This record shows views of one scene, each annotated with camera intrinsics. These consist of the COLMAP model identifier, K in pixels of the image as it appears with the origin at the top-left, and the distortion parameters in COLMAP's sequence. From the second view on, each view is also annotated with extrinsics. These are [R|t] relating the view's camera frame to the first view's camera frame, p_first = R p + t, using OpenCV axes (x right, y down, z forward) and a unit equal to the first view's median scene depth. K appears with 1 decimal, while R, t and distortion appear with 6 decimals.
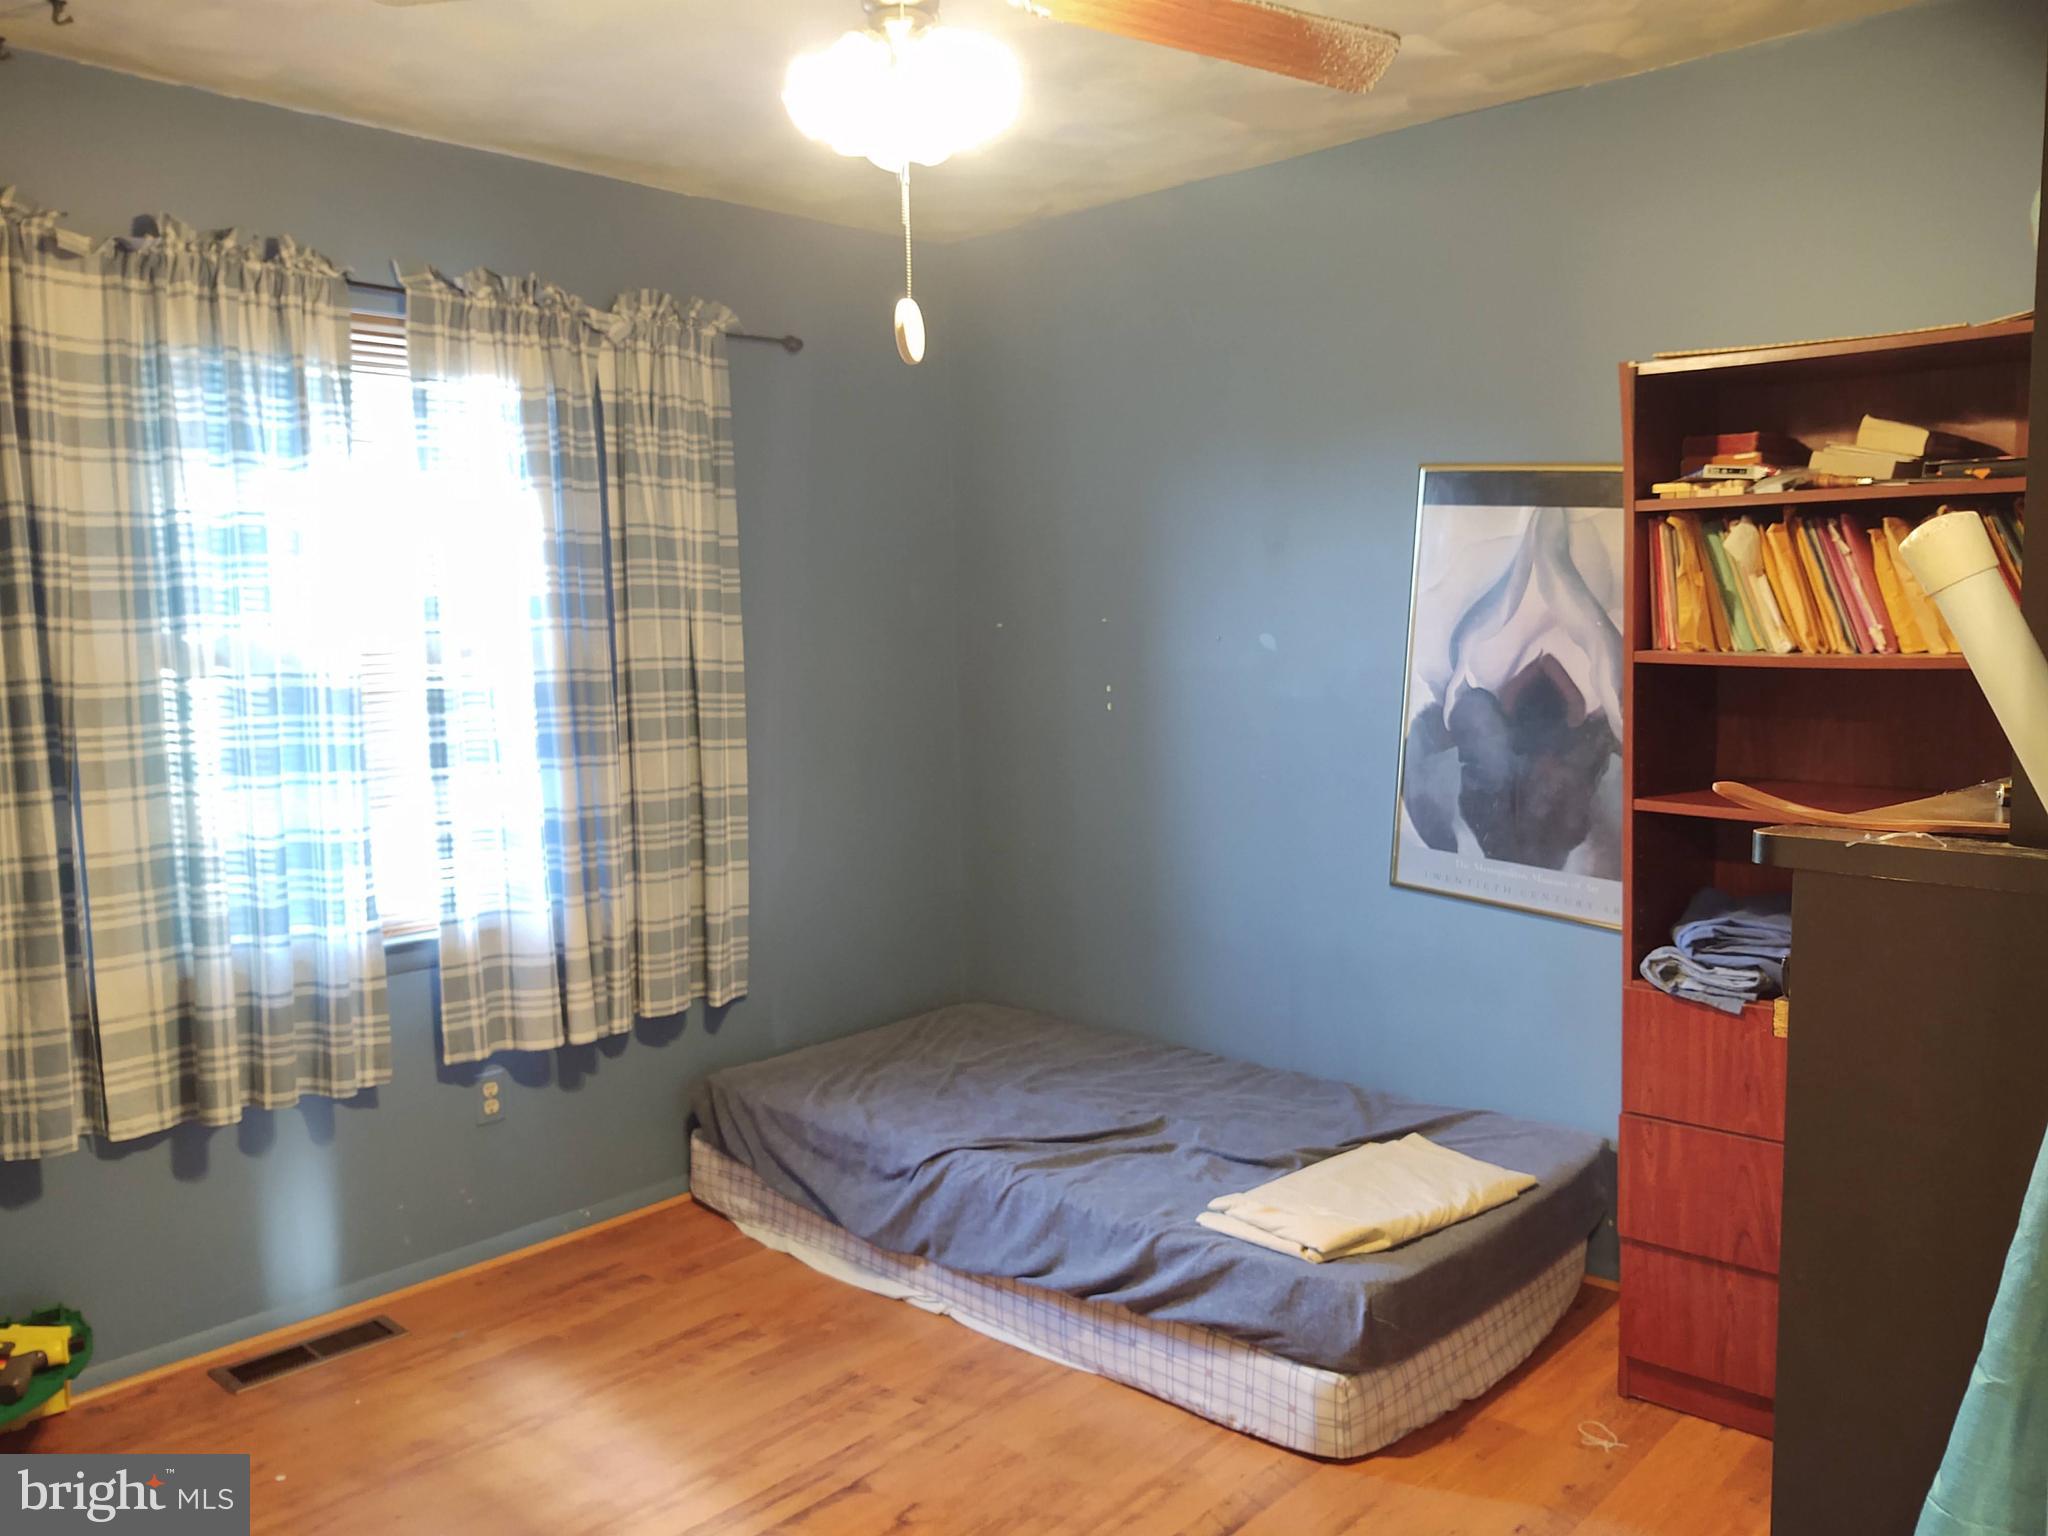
lens RADIAL K [[1552.3, 0, 1024.0], [0, 1552.3, 768.0], [0, 0, 1]] dist [0.049213, -0.072504]
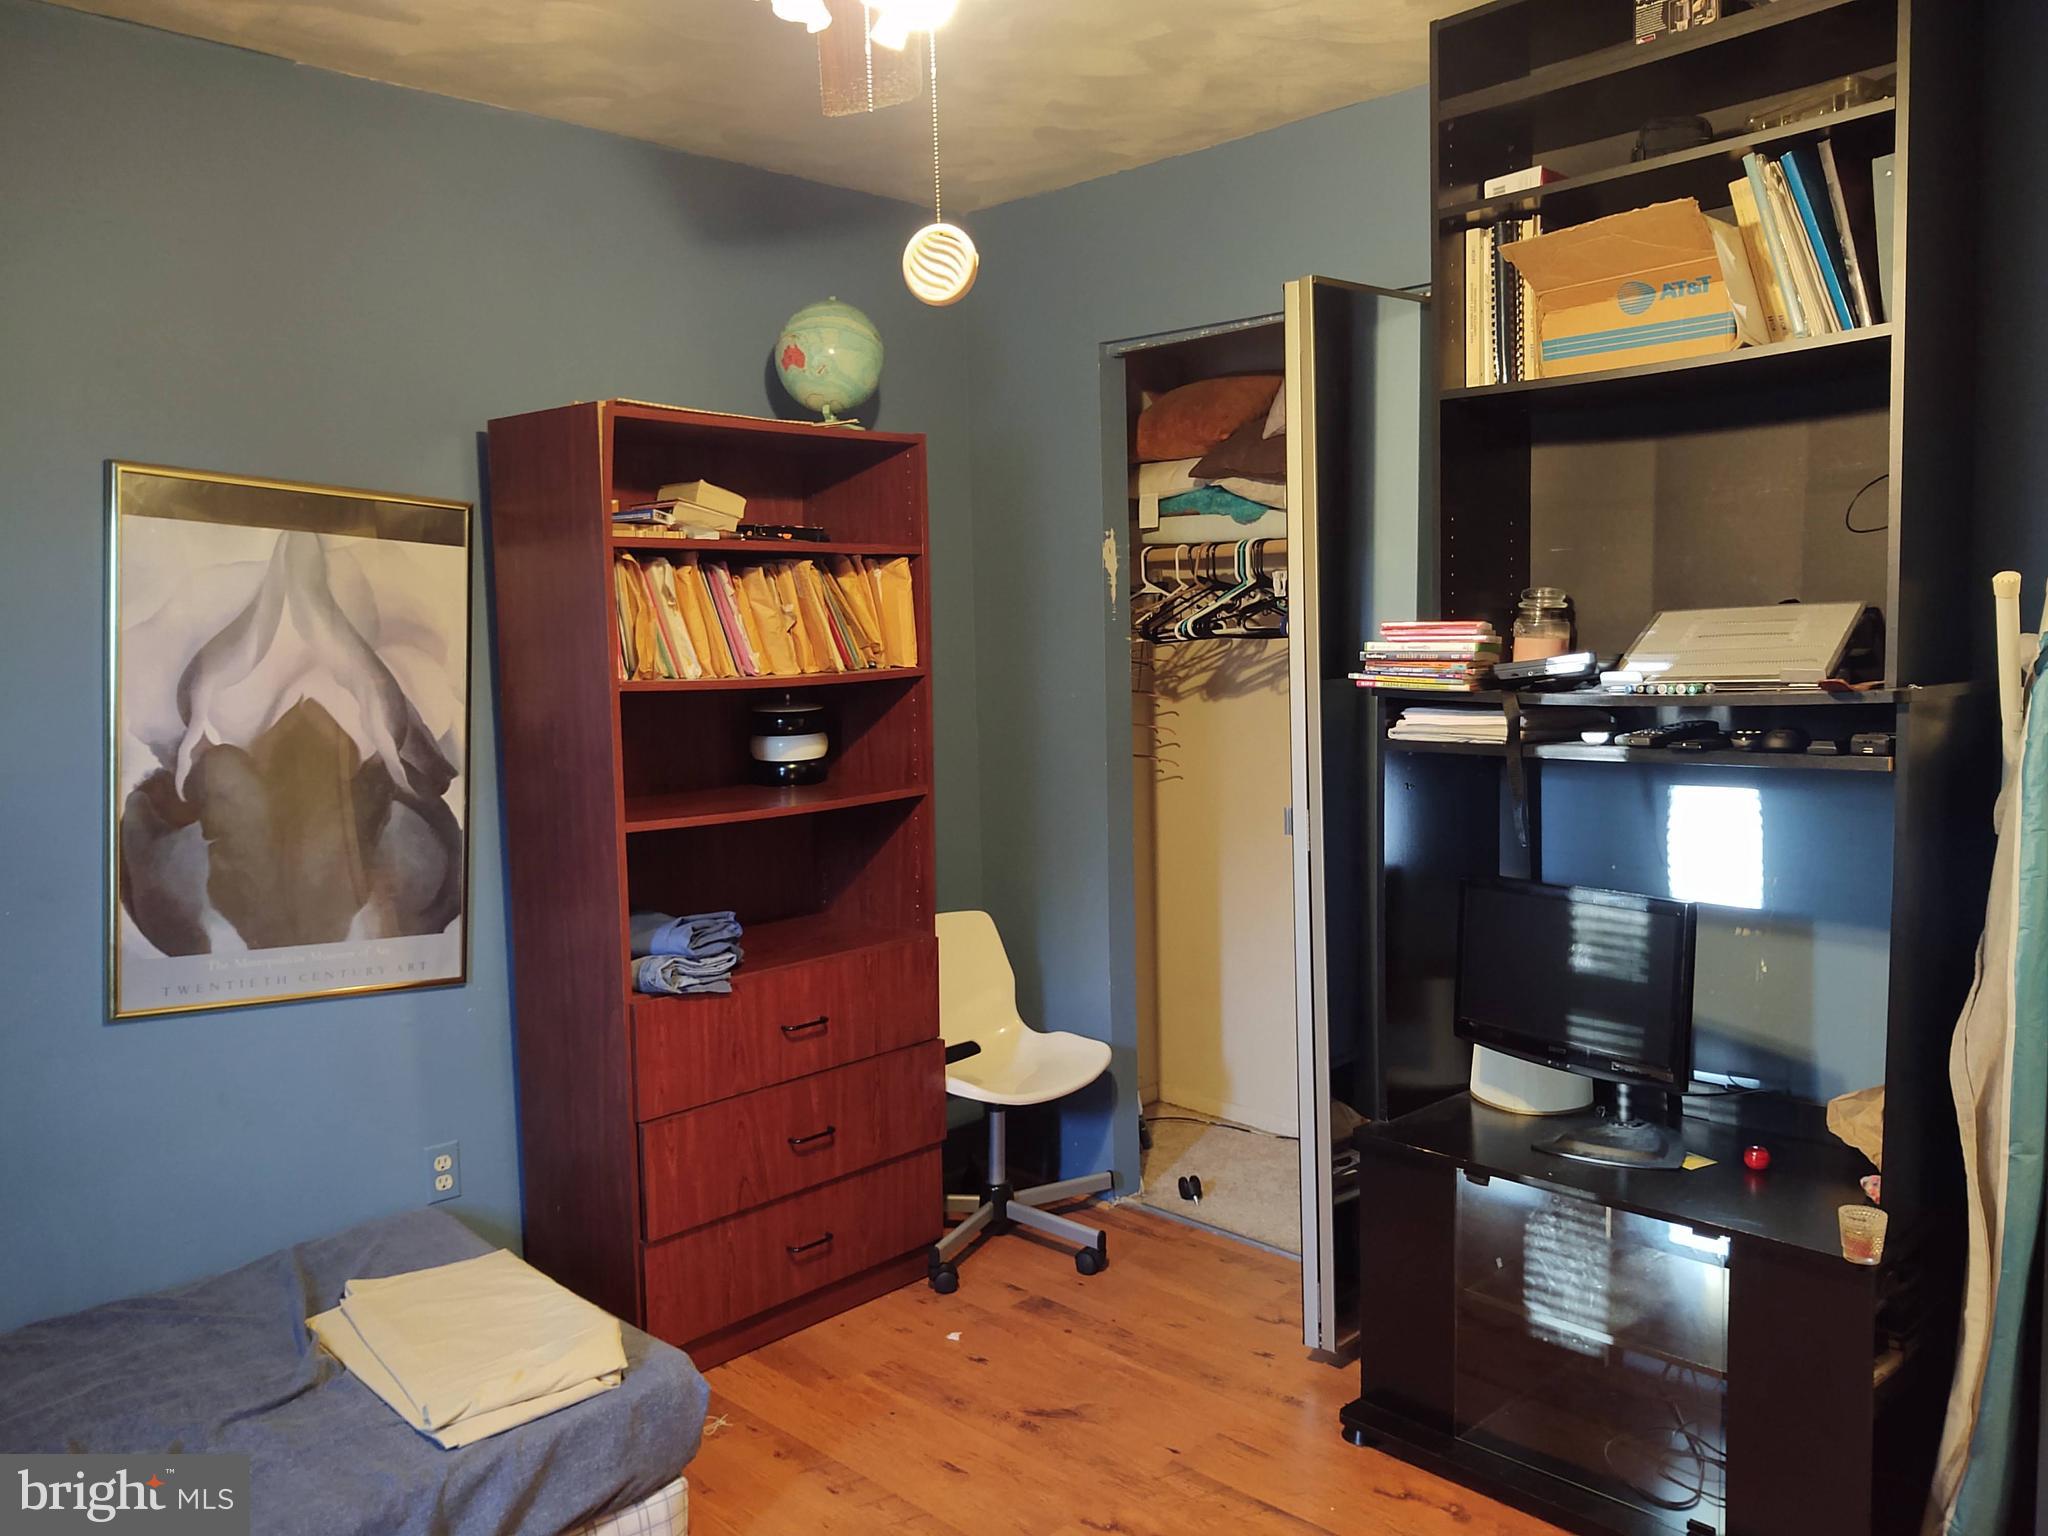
lens RADIAL K [[1575.7, 0, 1024.0], [0, 1575.7, 768.0], [0, 0, 1]] dist [-0.024755, 0.040987]
pose [[0.044352, -0.073151, 0.996334, -0.534166], [0.126214, 0.989735, 0.067048, -0.043610], [-0.991011, 0.122778, 0.053129, 0.565848]]
